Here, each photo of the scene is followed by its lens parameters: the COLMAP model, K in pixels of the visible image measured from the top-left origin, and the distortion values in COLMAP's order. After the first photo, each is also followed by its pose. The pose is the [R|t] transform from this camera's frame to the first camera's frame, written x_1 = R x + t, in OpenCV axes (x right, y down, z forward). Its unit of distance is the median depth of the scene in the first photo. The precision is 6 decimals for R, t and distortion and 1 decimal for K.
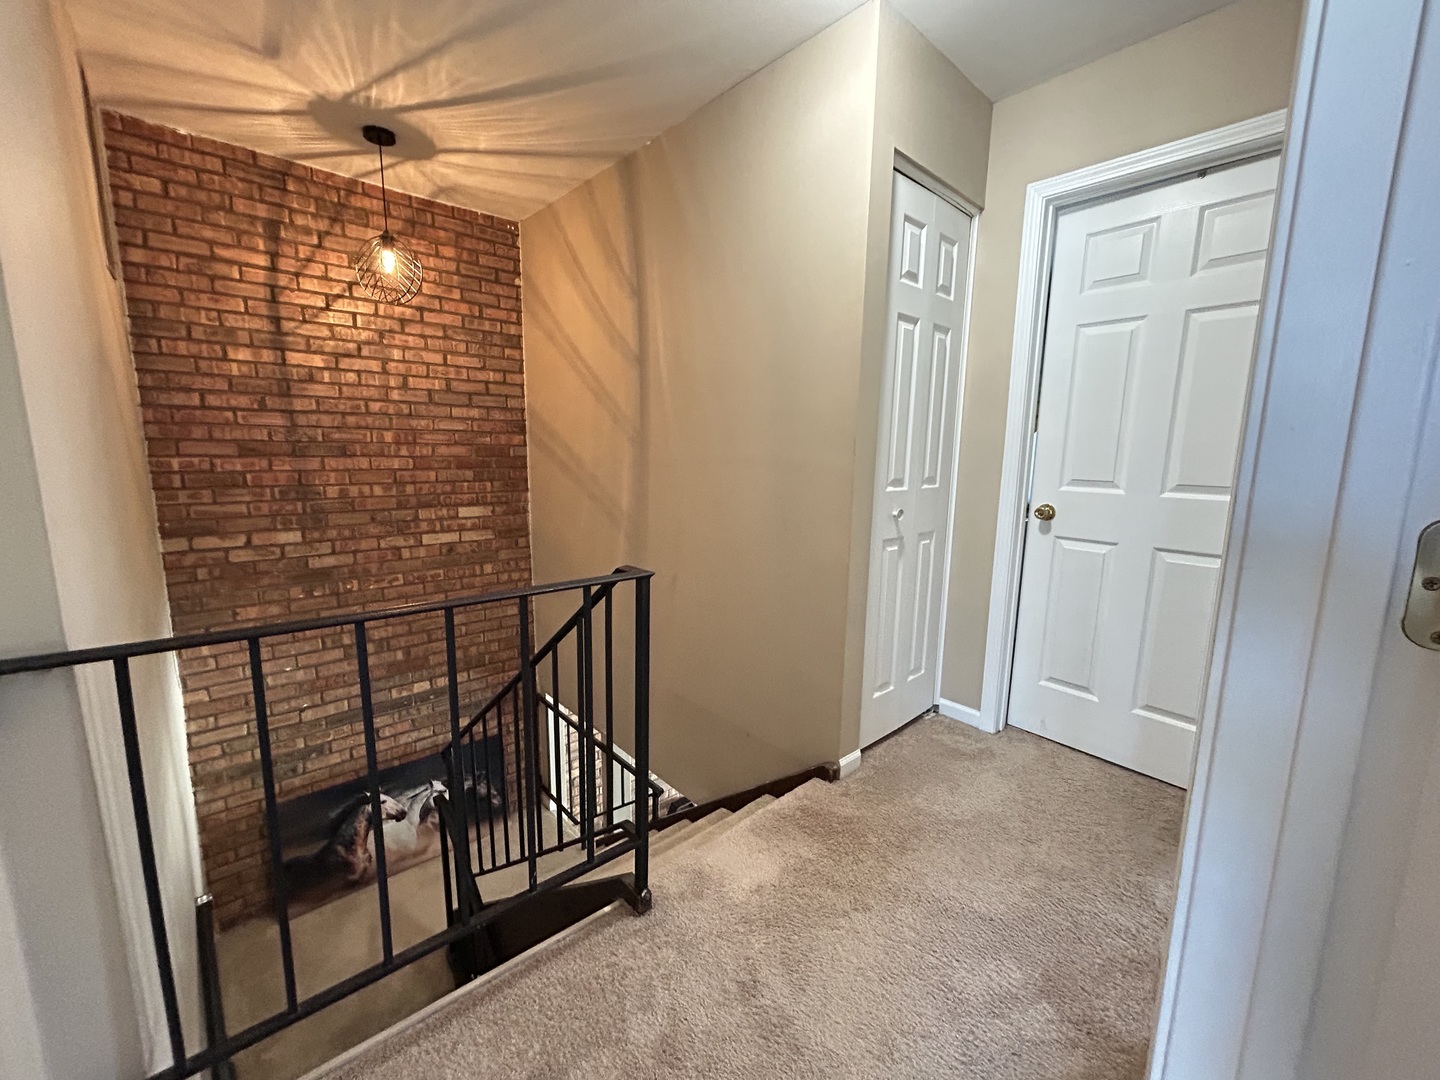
lens RADIAL K [[580.7, 0, 723.1], [0, 580.7, 538.8], [0, 0, 1]] dist [-0.001553, 0.000358]
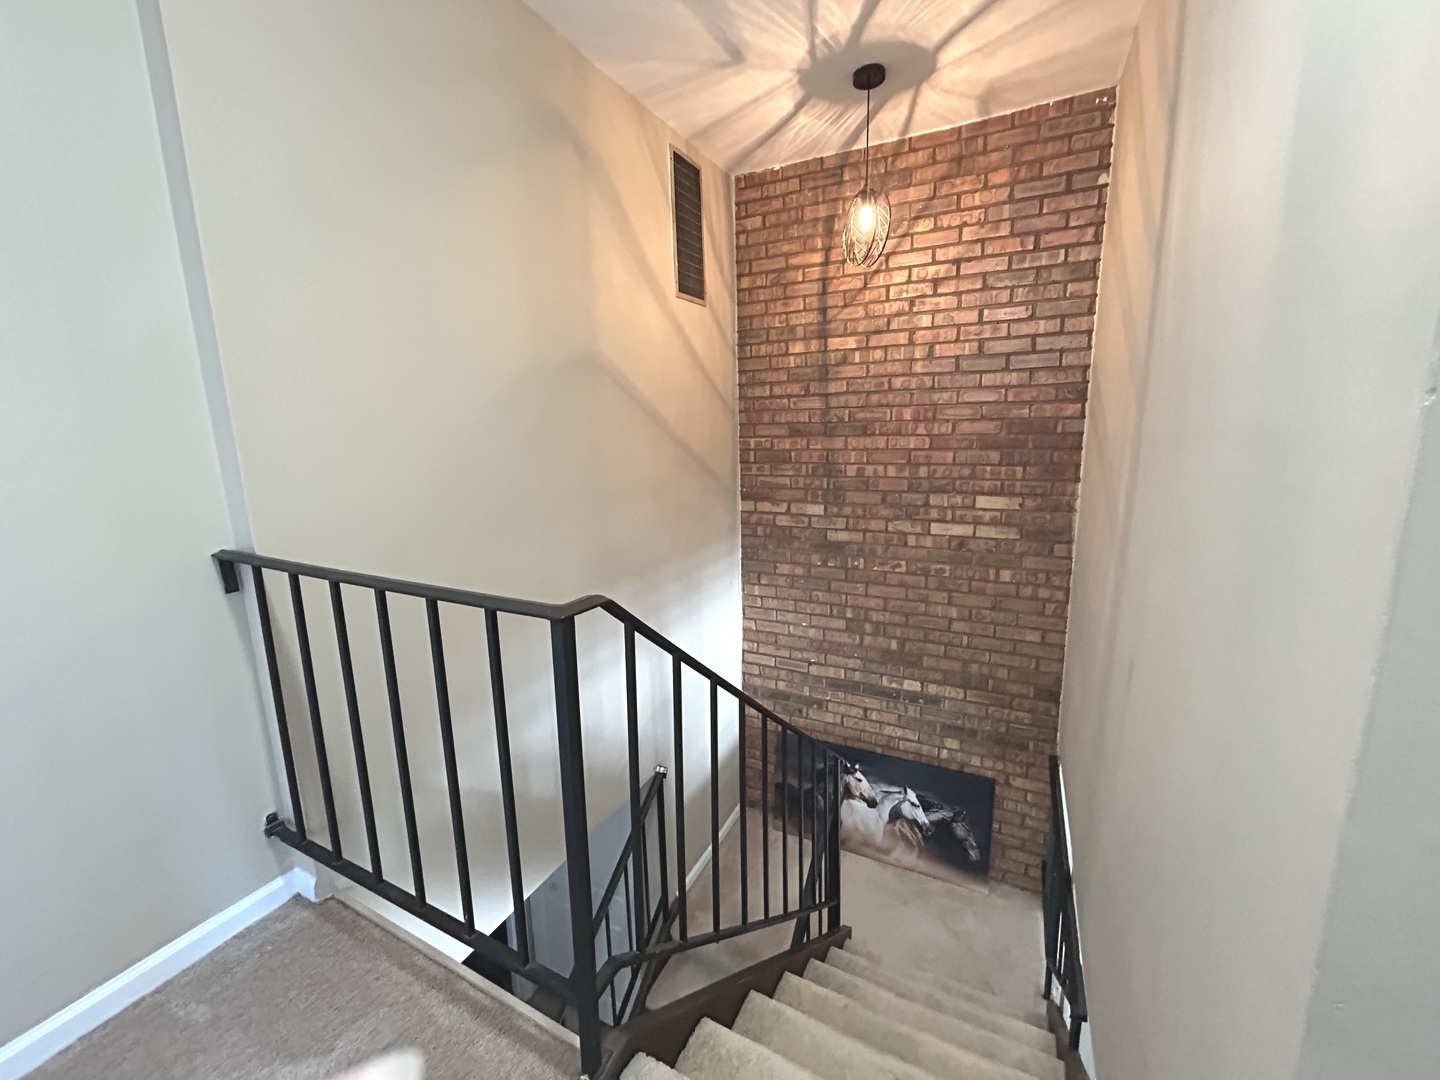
lens RADIAL K [[580.7, 0, 723.1], [0, 580.7, 538.8], [0, 0, 1]] dist [-0.001553, 0.000358]
pose [[0.365062, 0.149870, -0.918841, 0.204127], [-0.121339, 0.986198, 0.112648, -0.047602], [0.923042, 0.070367, 0.378208, 0.392365]]
